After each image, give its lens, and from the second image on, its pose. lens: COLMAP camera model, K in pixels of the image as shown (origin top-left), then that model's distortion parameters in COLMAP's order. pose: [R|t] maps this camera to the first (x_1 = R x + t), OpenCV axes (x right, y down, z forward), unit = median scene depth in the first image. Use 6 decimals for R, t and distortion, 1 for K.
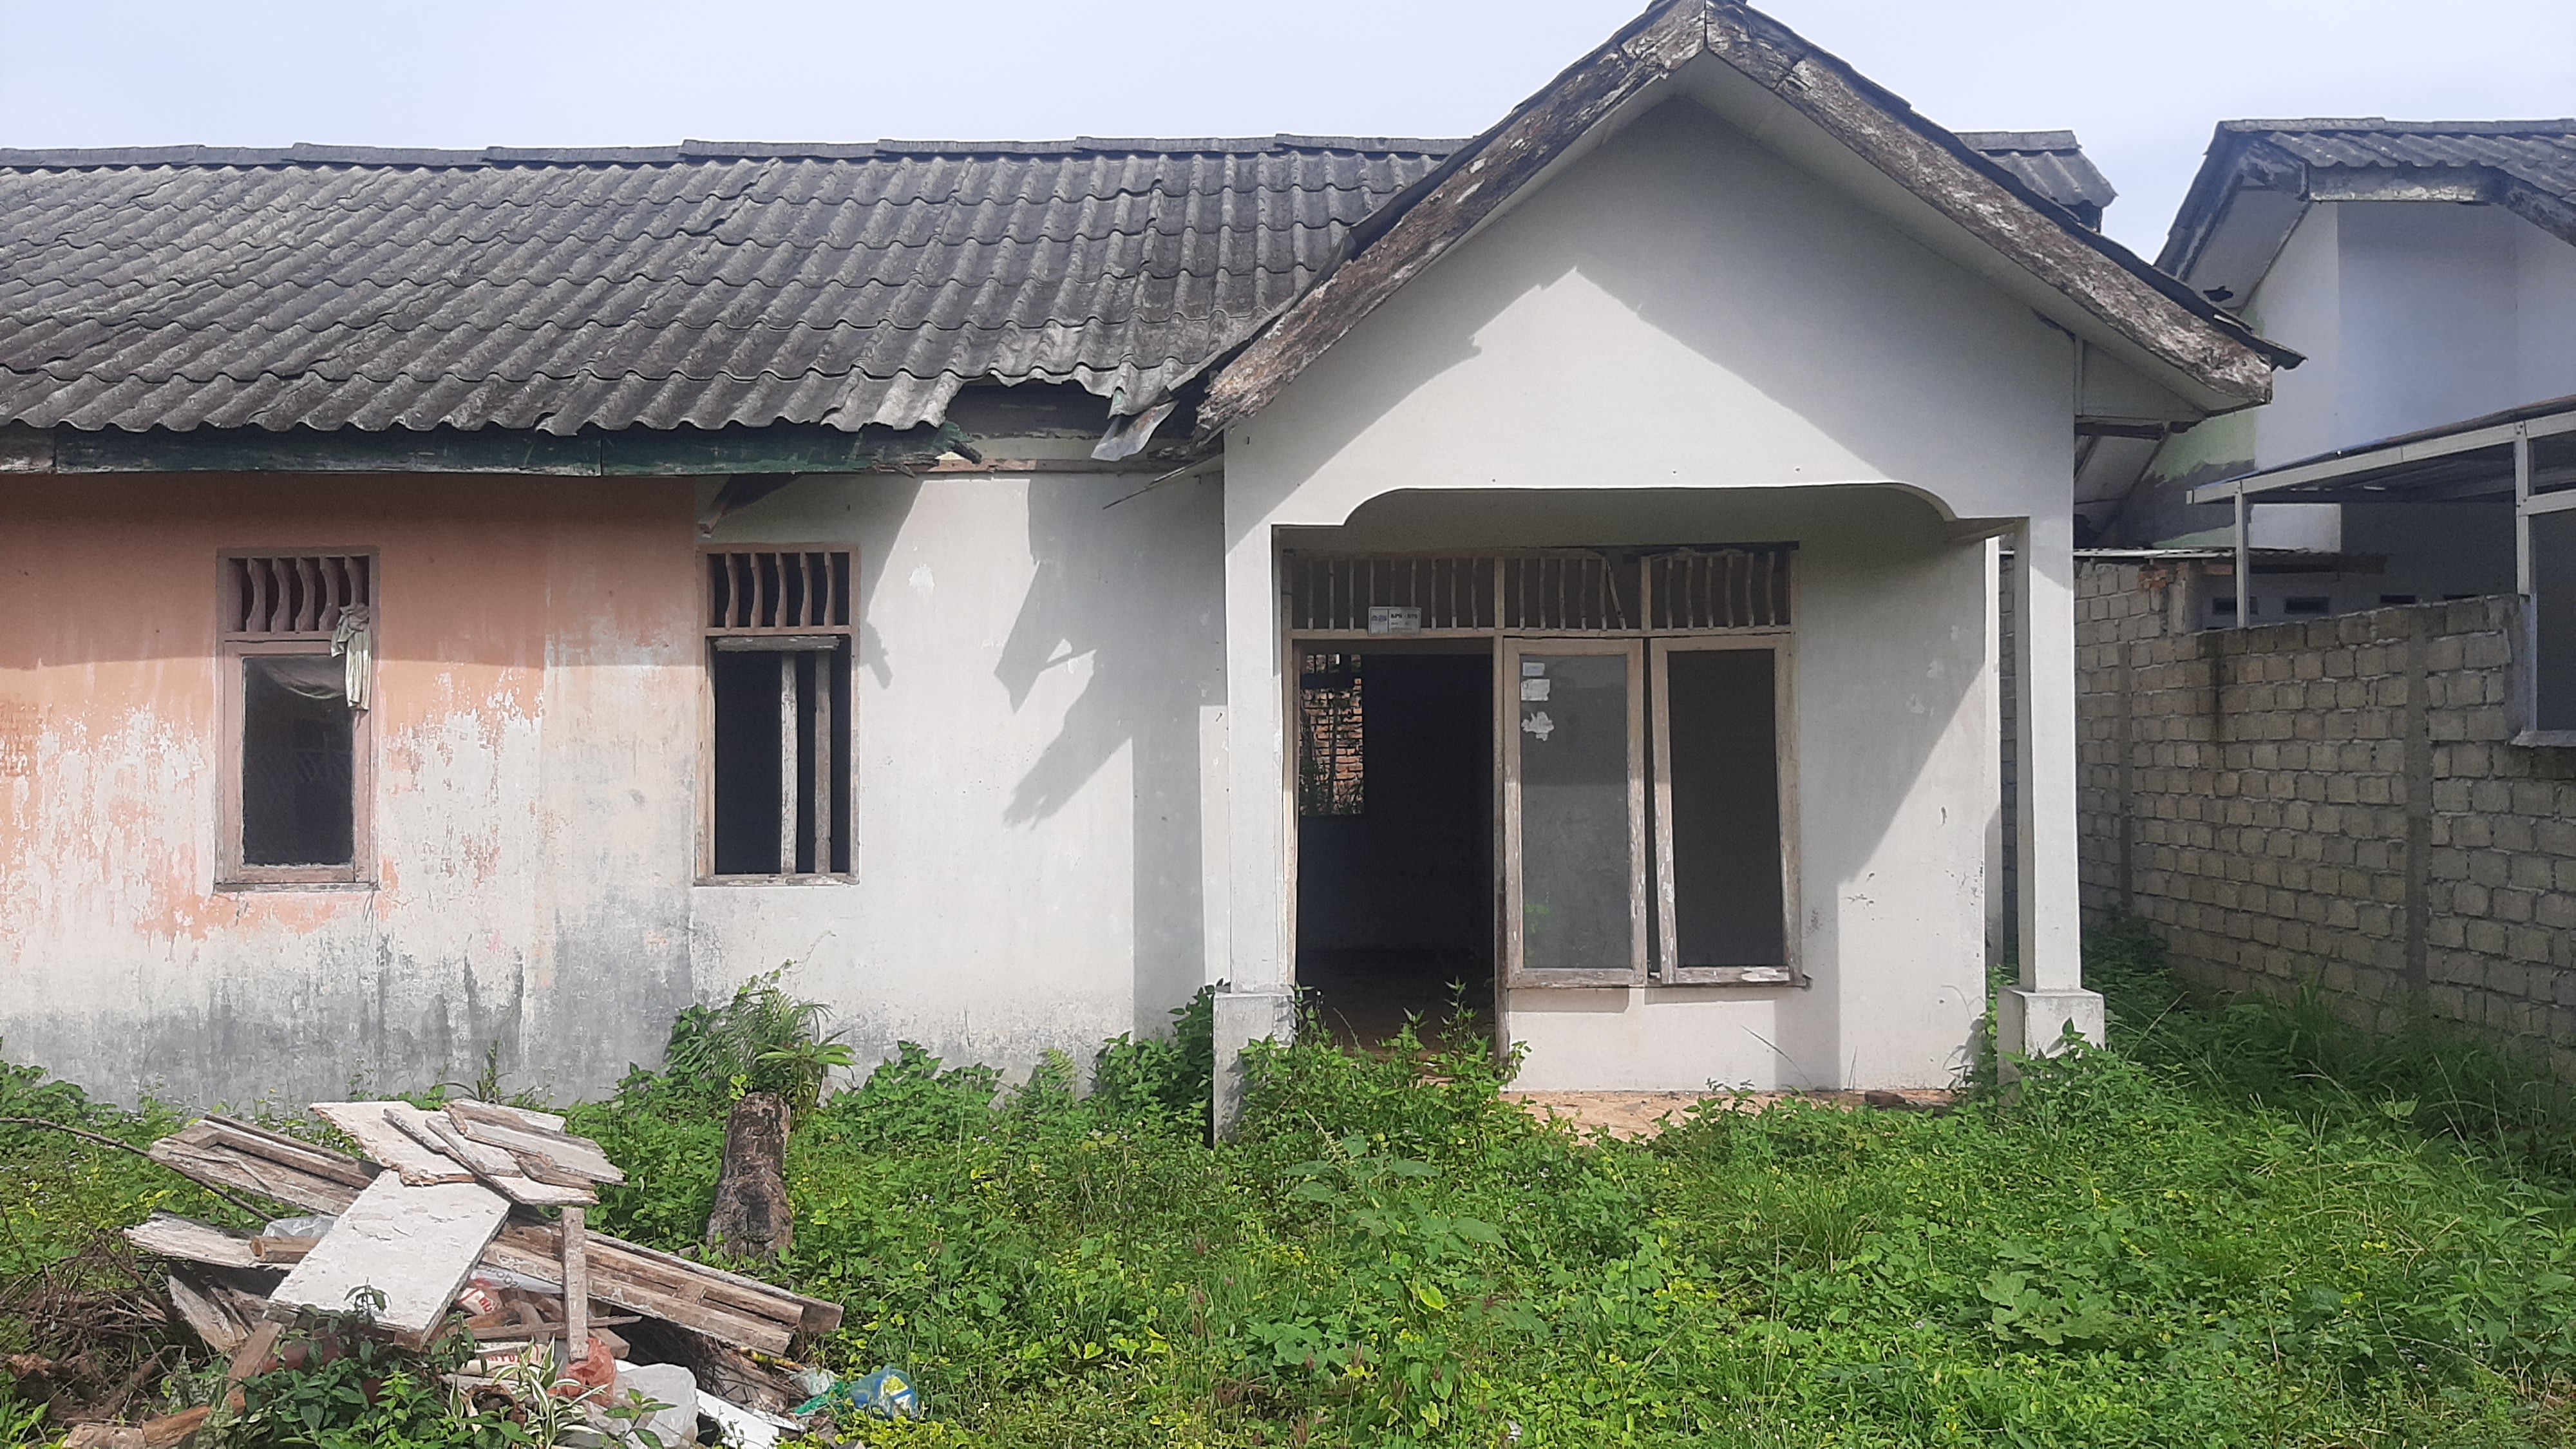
lens RADIAL K [[2103.4, 0, 1274.3], [0, 2103.4, 719.6], [0, 0, 1]] dist [0.105980, -0.233082]
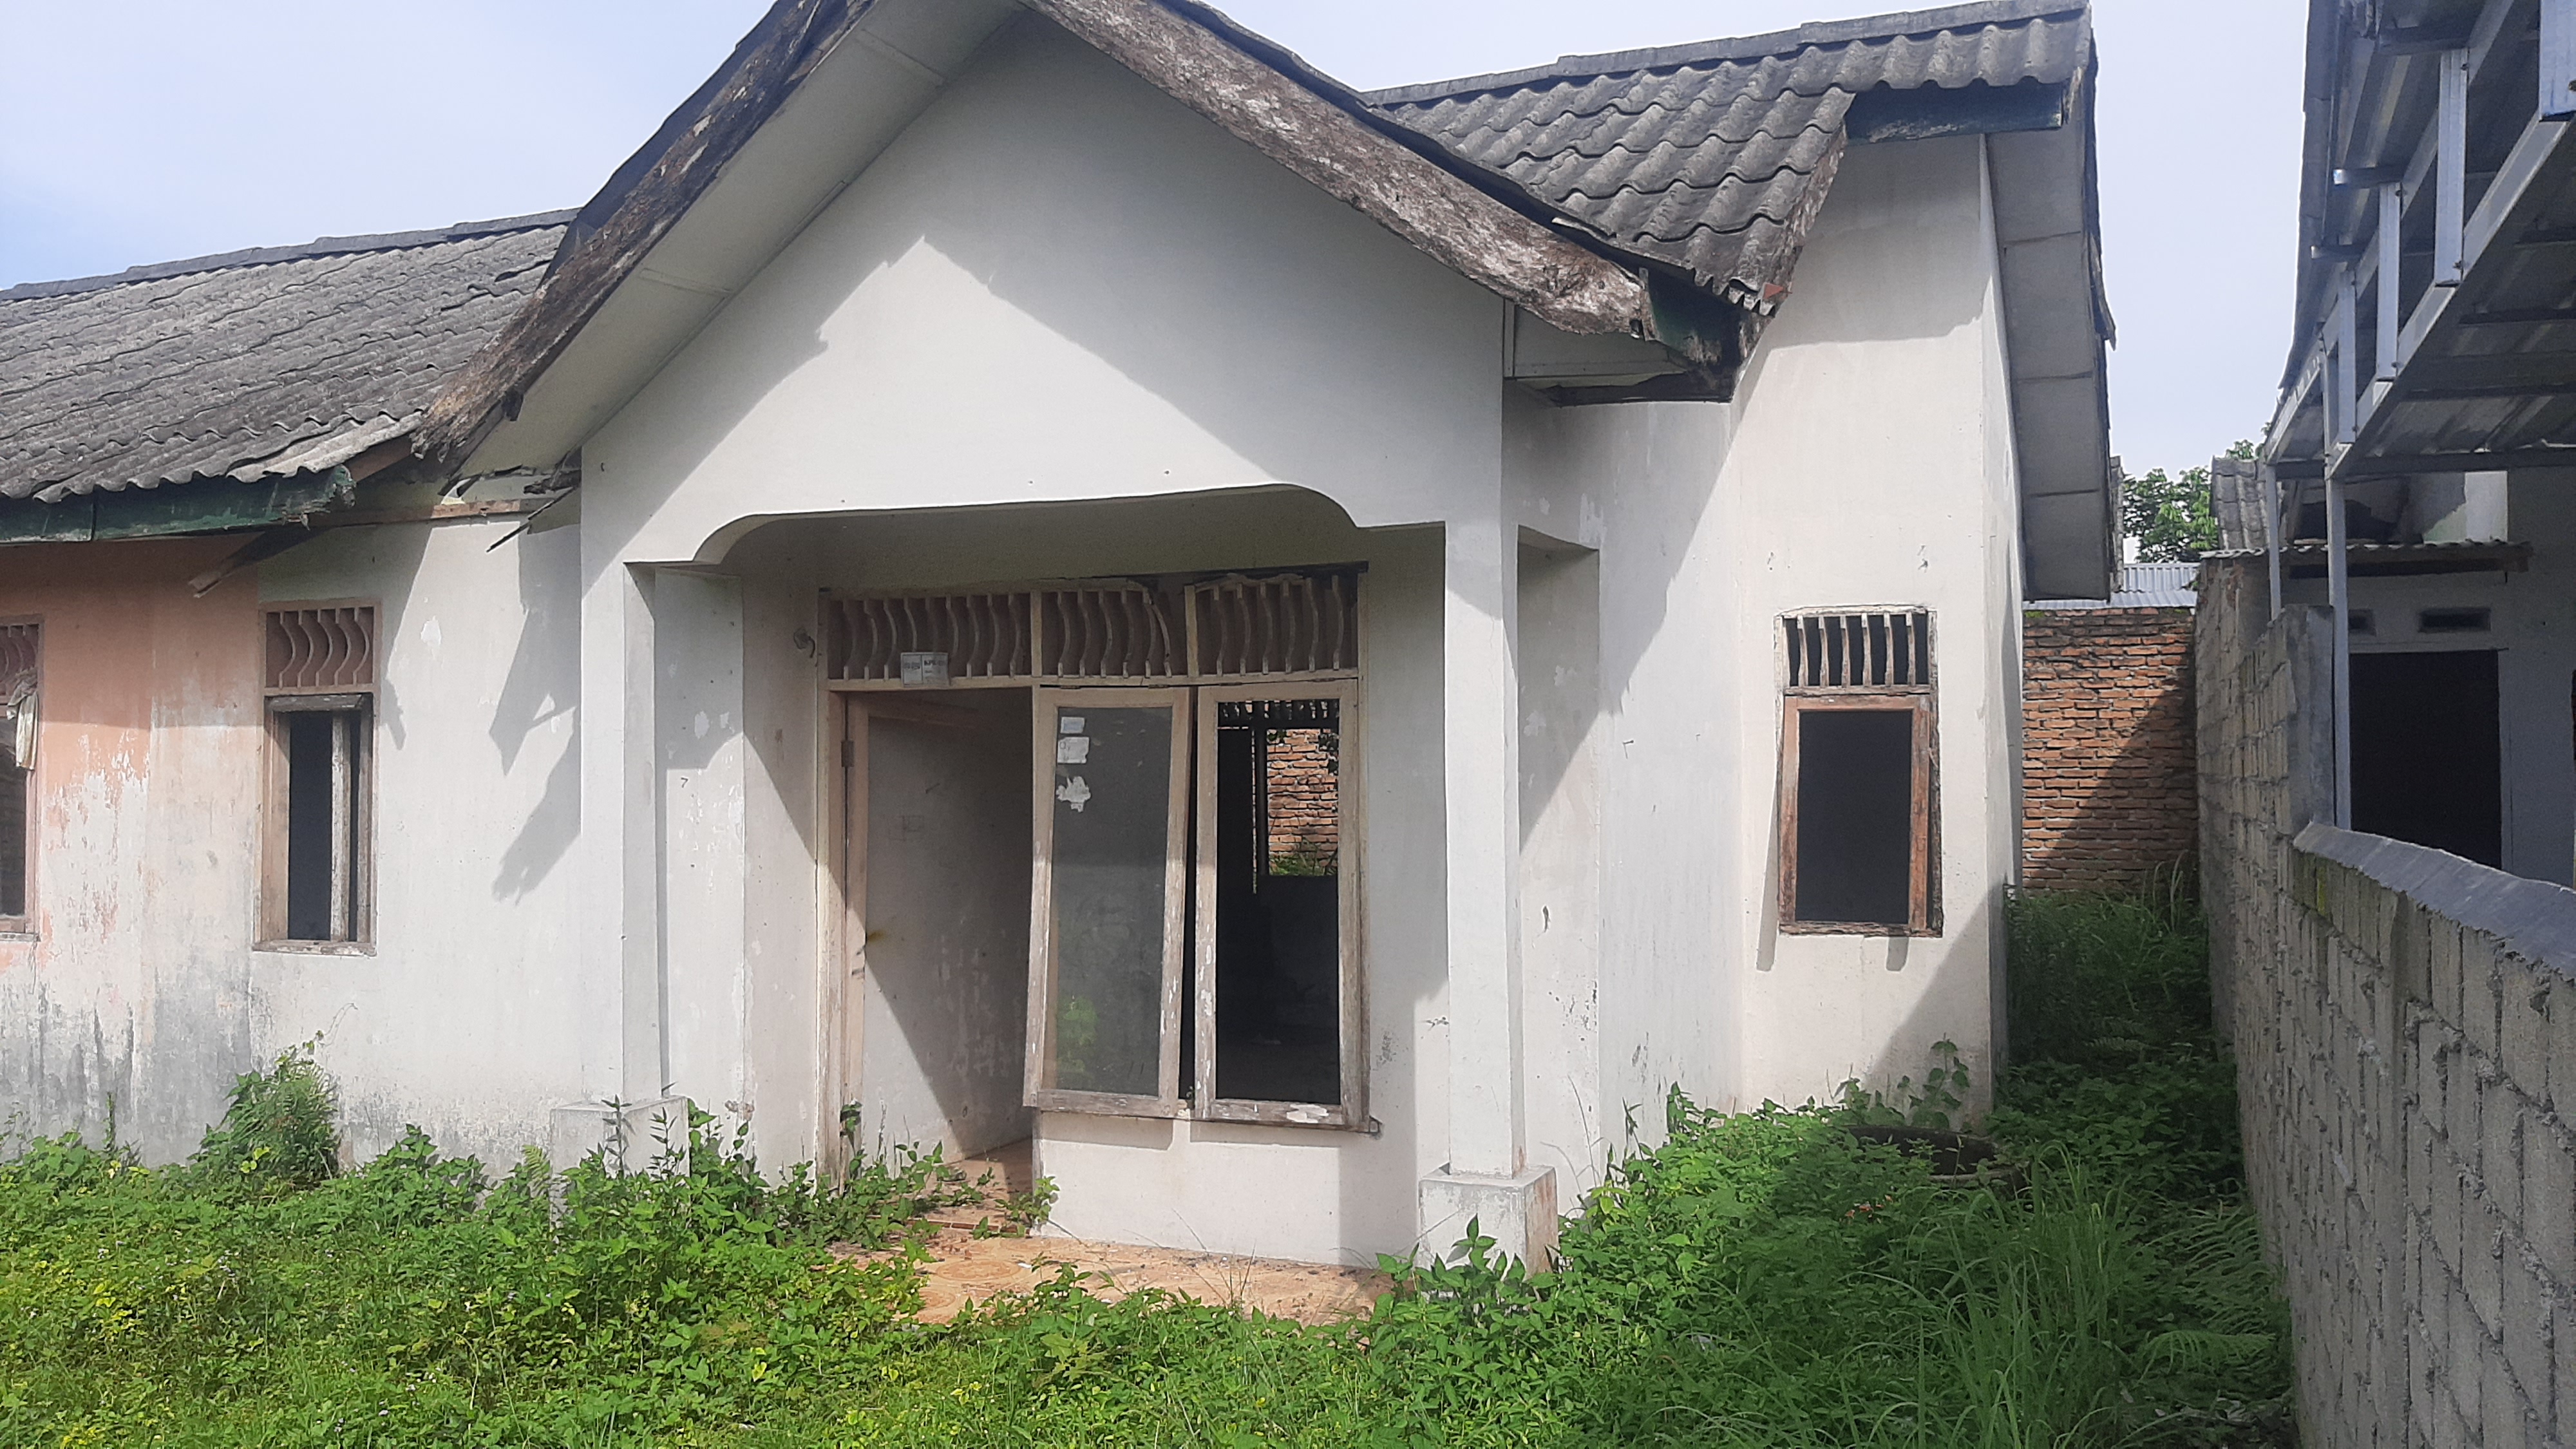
lens RADIAL K [[2056.2, 0, 1197.6], [0, 2056.2, 728.0], [0, 0, 1]] dist [0.080945, -0.203991]
pose [[0.917494, -0.003451, -0.397735, 0.510855], [-0.000246, 0.999957, -0.009246, -0.015975], [0.397750, 0.008581, 0.917454, 0.289701]]
